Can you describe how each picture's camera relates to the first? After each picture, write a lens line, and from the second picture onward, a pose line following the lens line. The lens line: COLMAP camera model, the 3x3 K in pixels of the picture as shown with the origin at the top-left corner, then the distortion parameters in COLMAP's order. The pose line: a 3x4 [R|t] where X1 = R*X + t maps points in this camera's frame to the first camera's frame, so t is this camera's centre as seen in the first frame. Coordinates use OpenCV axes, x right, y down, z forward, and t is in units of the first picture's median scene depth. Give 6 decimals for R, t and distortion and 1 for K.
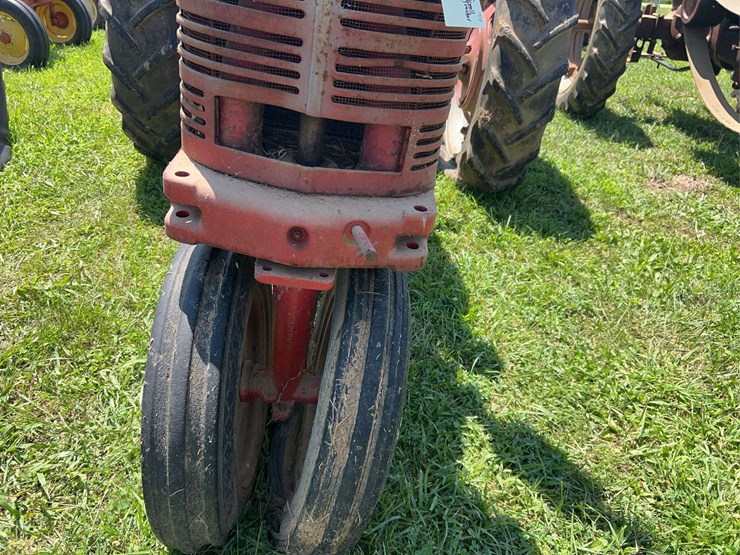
lens RADIAL K [[559.3, 0, 371.3], [0, 559.3, 279.3], [0, 0, 1]] dist [0.049535, -0.055511]
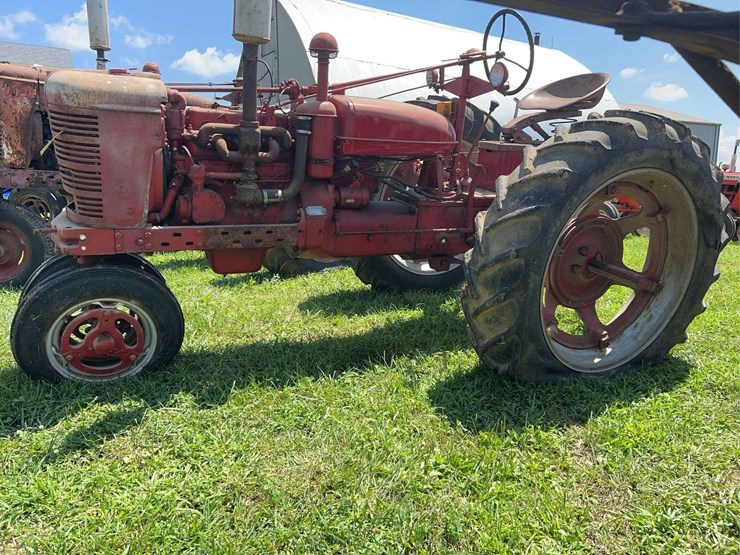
lens RADIAL K [[559.3, 0, 369.7], [0, 559.3, 283.4], [0, 0, 1]] dist [0.049535, -0.055511]
pose [[0.431614, 0.166568, -0.886546, 1.485146], [-0.477523, 0.875992, -0.067896, -0.193913], [0.765298, 0.452651, 0.457630, 0.518283]]
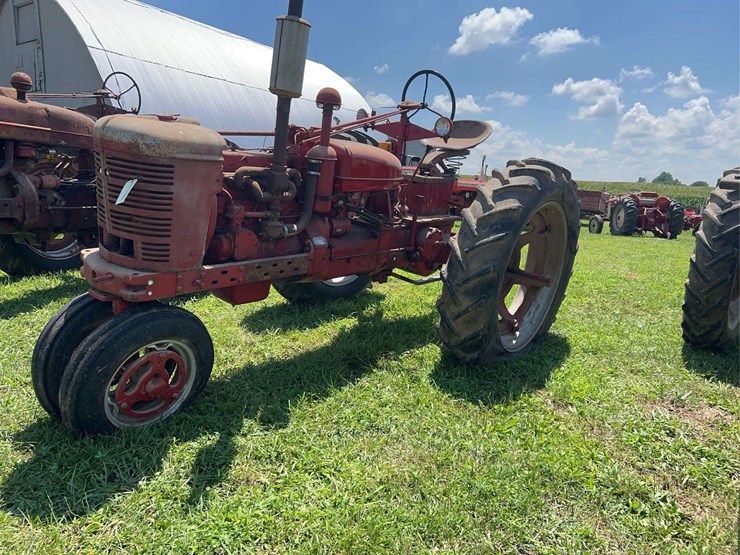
lens RADIAL K [[559.3, 0, 370.2], [0, 559.3, 282.7], [0, 0, 1]] dist [0.049535, -0.055511]
pose [[0.780733, 0.120289, -0.613177, 1.233482], [-0.334326, 0.909440, -0.247276, 0.086884], [0.527903, 0.398058, 0.750246, -0.137250]]
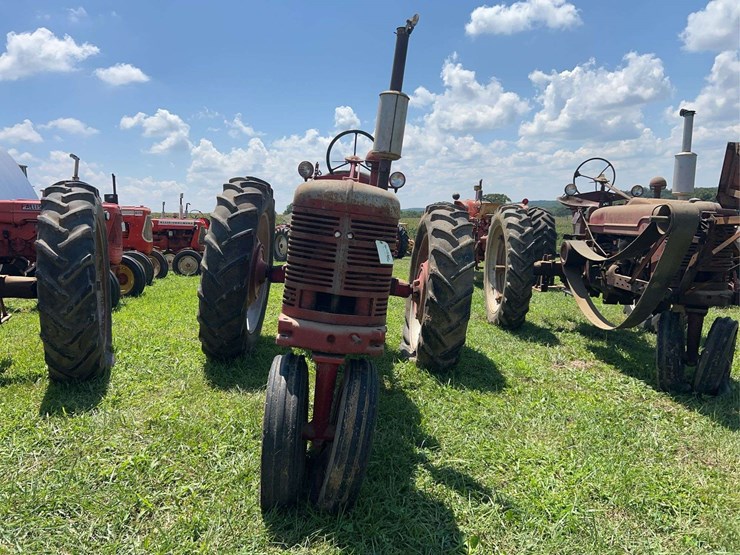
lens RADIAL K [[559.3, 0, 370.5], [0, 559.3, 280.1], [0, 0, 1]] dist [0.049535, -0.055511]
pose [[0.999110, -0.033145, 0.026089, -0.004284], [0.040908, 0.912193, -0.407715, 0.362703], [-0.010284, 0.408419, 0.912737, -0.722418]]
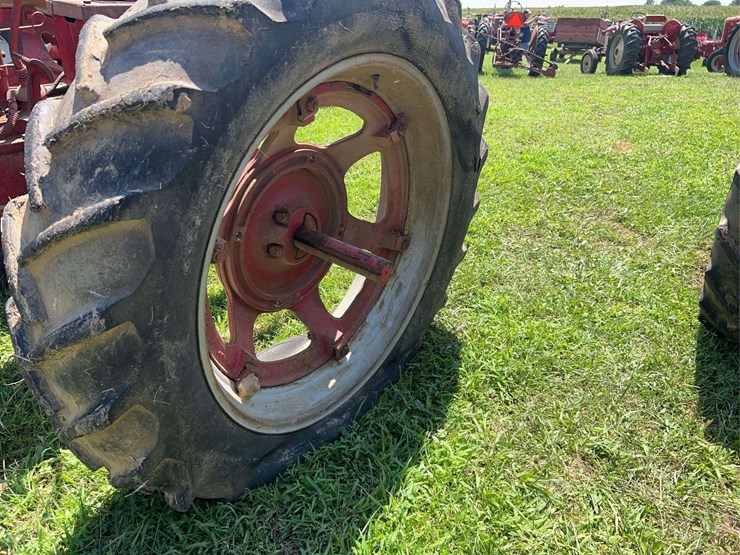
lens RADIAL K [[559.3, 0, 366.1], [0, 559.3, 277.8], [0, 0, 1]] dist [0.049535, -0.055511]
pose [[0.790644, 0.215330, -0.573162, 0.941834], [-0.273616, 0.961704, -0.016137, -0.598994], [0.547737, 0.169584, 0.819283, 1.044867]]
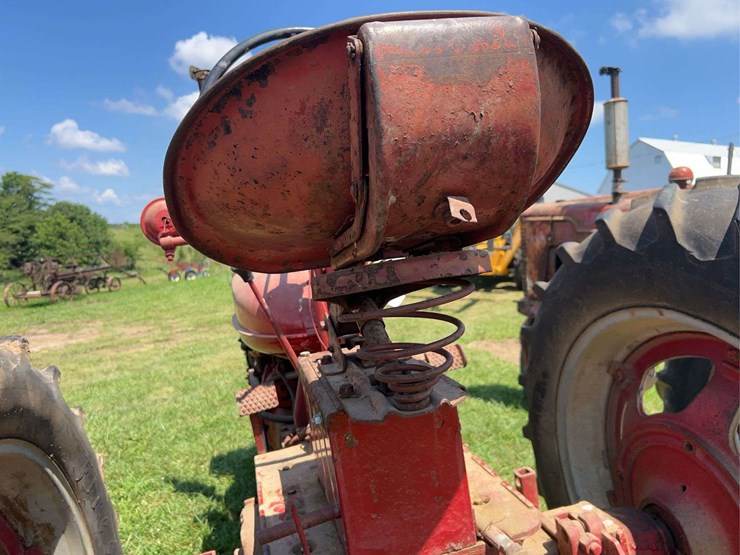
lens RADIAL K [[559.3, 0, 361.0], [0, 559.3, 280.3], [0, 0, 1]] dist [0.049535, -0.055511]
pose [[-0.976812, 0.020677, -0.213099, 0.085213], [-0.103903, 0.824478, 0.556273, -1.360596], [0.187197, 0.565516, -0.803212, 1.956870]]
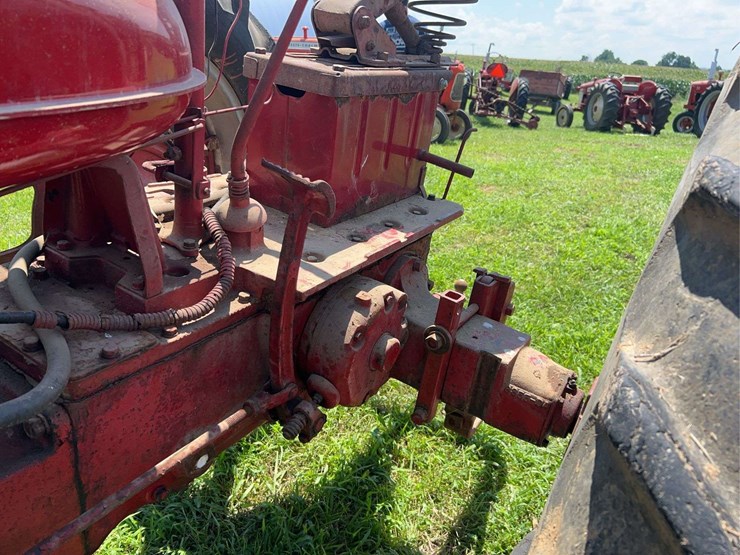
lens RADIAL K [[559.3, 0, 370.7], [0, 559.3, 276.0], [0, 0, 1]] dist [0.049535, -0.055511]
pose [[0.842562, 0.207856, -0.496876, 0.338340], [-0.294661, 0.950121, -0.102202, -0.674283], [0.450848, 0.232522, 0.861783, 1.057295]]
